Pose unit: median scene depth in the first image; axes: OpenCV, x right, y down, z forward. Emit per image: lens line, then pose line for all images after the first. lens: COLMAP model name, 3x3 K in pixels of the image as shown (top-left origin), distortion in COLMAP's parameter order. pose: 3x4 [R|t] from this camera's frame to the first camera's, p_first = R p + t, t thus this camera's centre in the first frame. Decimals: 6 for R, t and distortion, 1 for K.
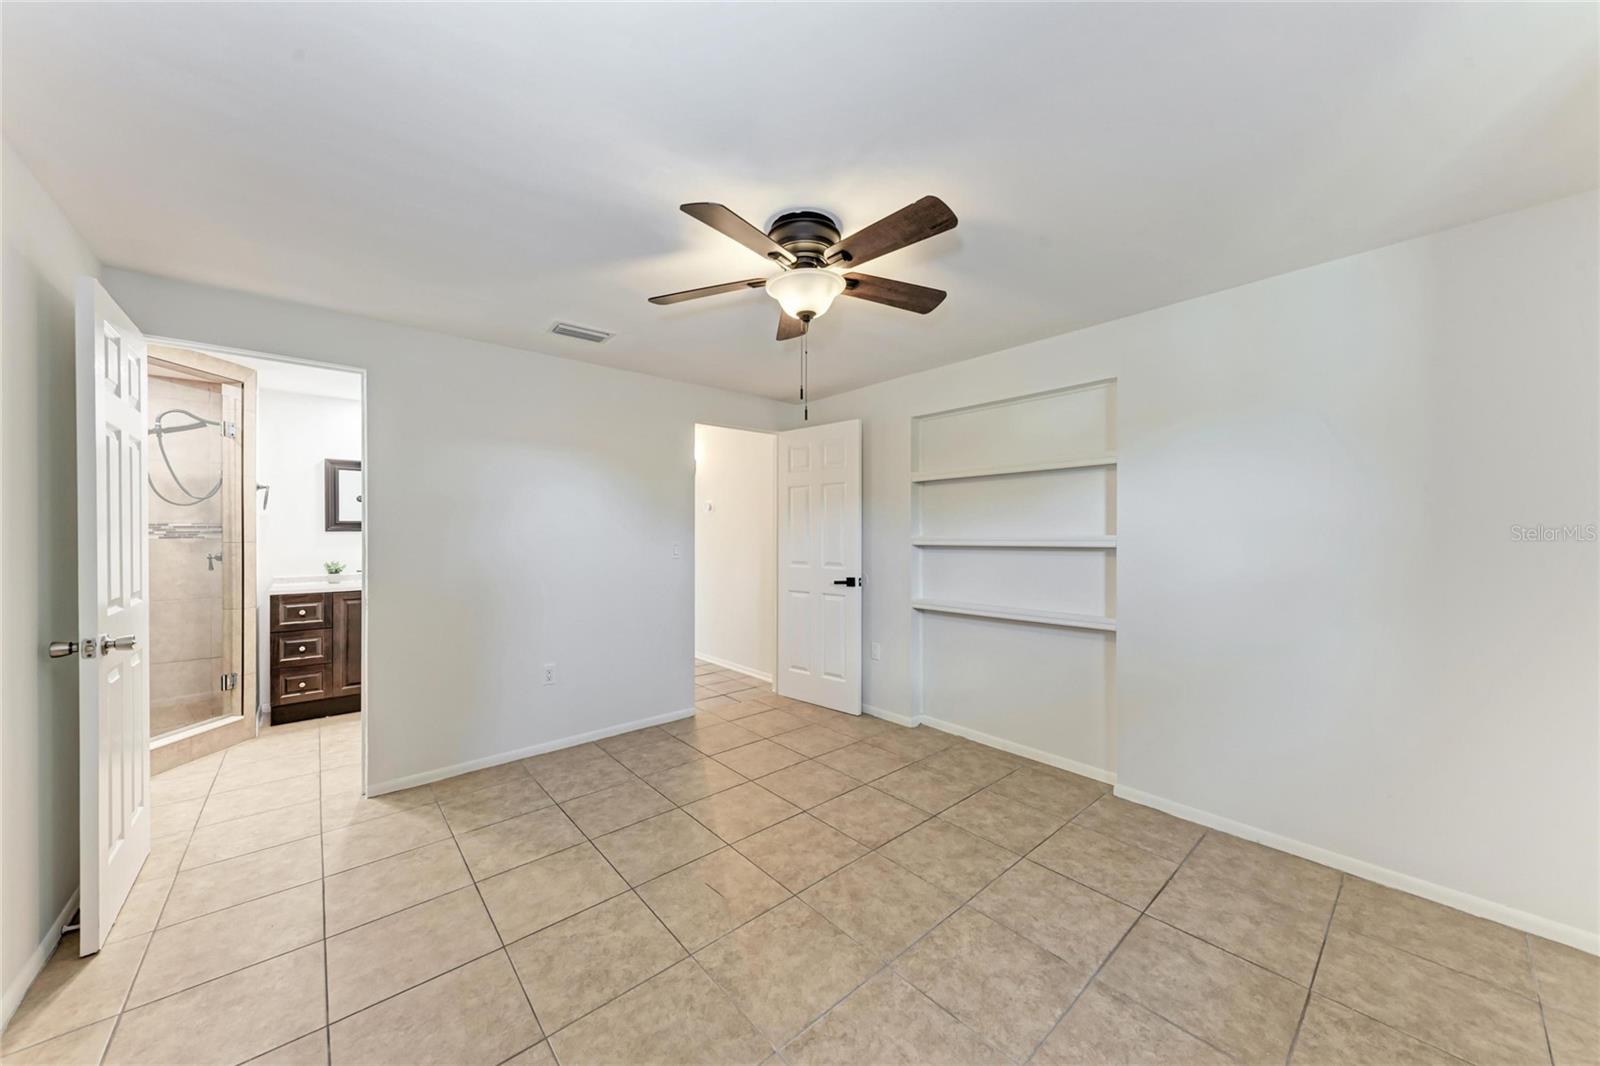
lens RADIAL K [[551.3, 0, 801.9], [0, 551.3, 540.2], [0, 0, 1]] dist [0.015911, -0.005350]
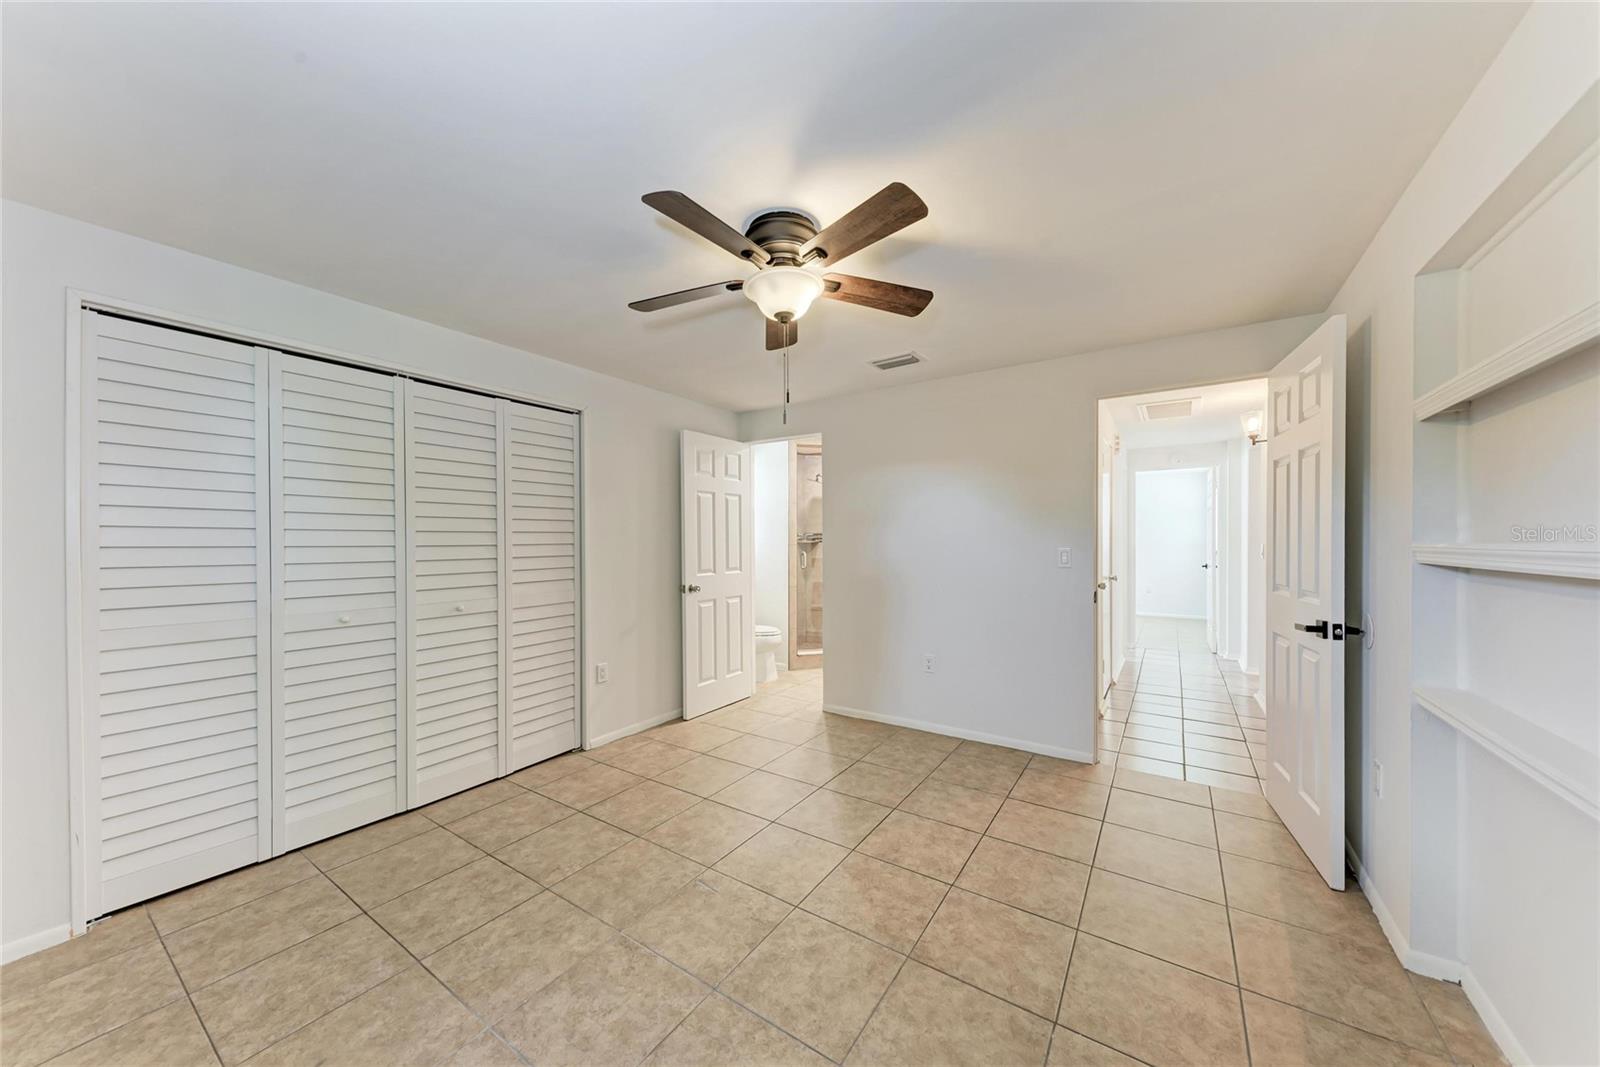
lens RADIAL K [[551.1, 0, 801.4], [0, 551.1, 547.9], [0, 0, 1]] dist [0.017009, -0.006914]
pose [[0.258941, 0.014103, -0.965790, 0.770396], [-0.007153, 0.999894, 0.012683, -0.009113], [0.965867, 0.003624, 0.259015, 0.619375]]
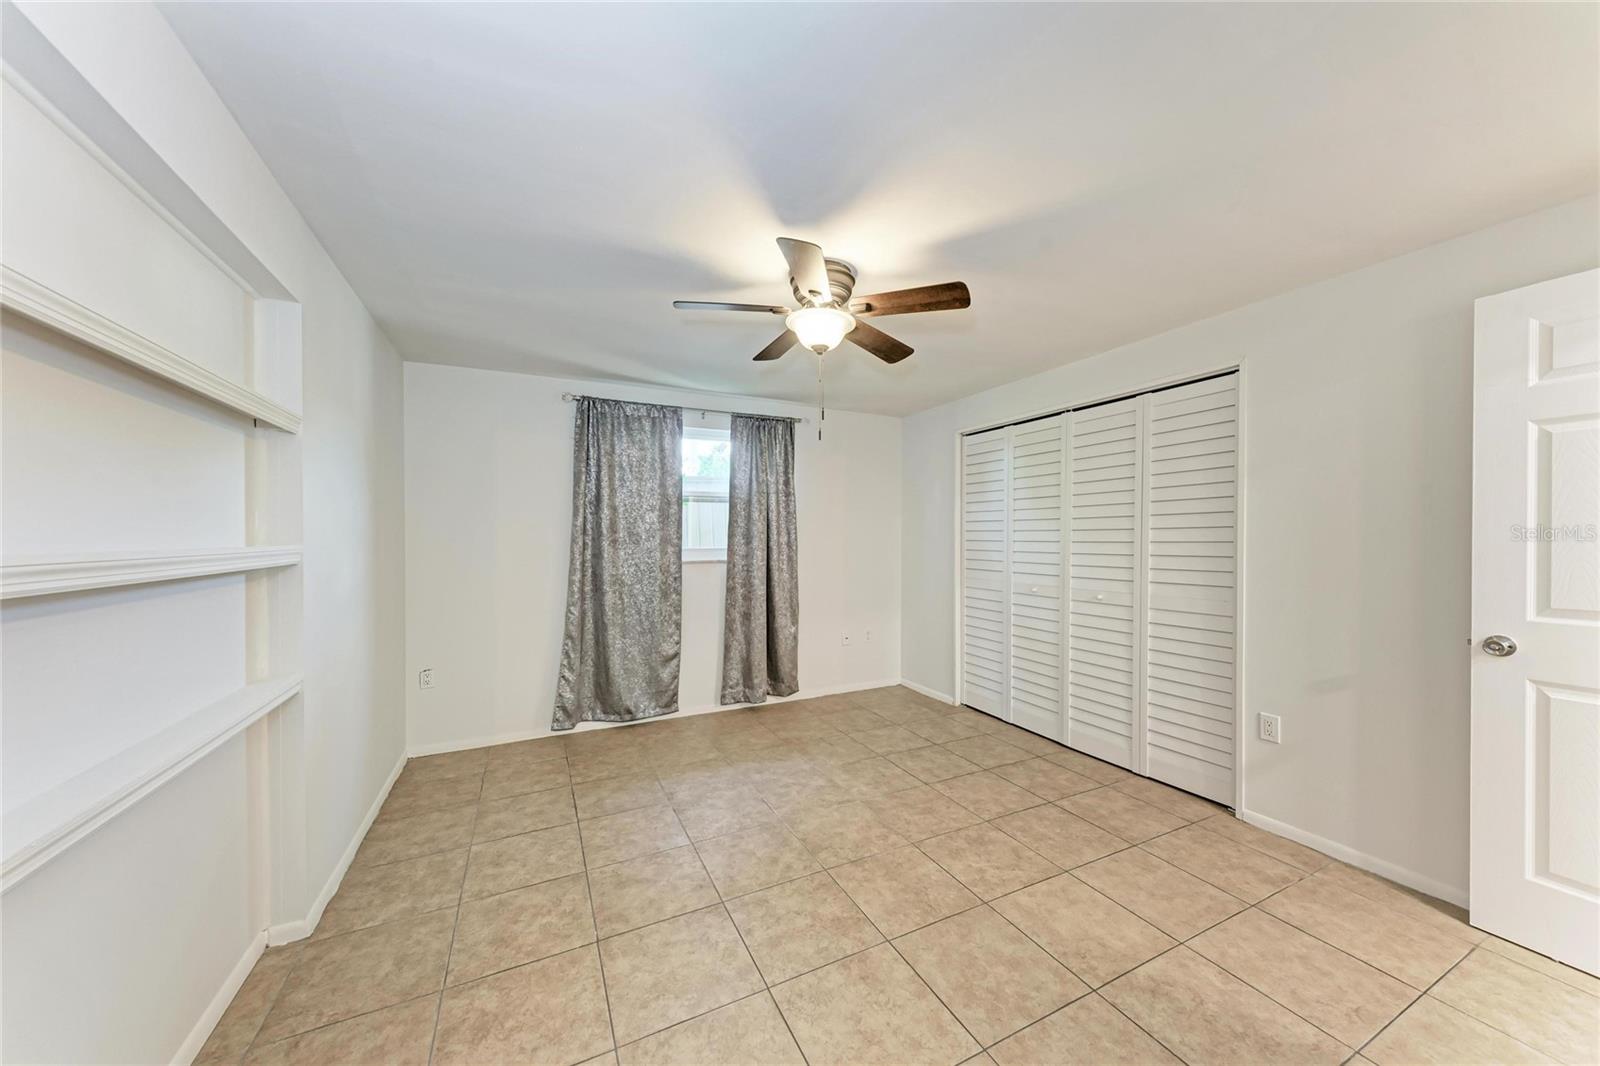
lens RADIAL K [[548.7, 0, 803.6], [0, 548.7, 542.6], [0, 0, 1]] dist [0.019099, -0.005392]
pose [[-0.966421, 0.001830, 0.256956, -0.208111], [0.007328, 0.999764, 0.020440, -0.024833], [-0.256858, 0.021637, -0.966207, 1.693671]]
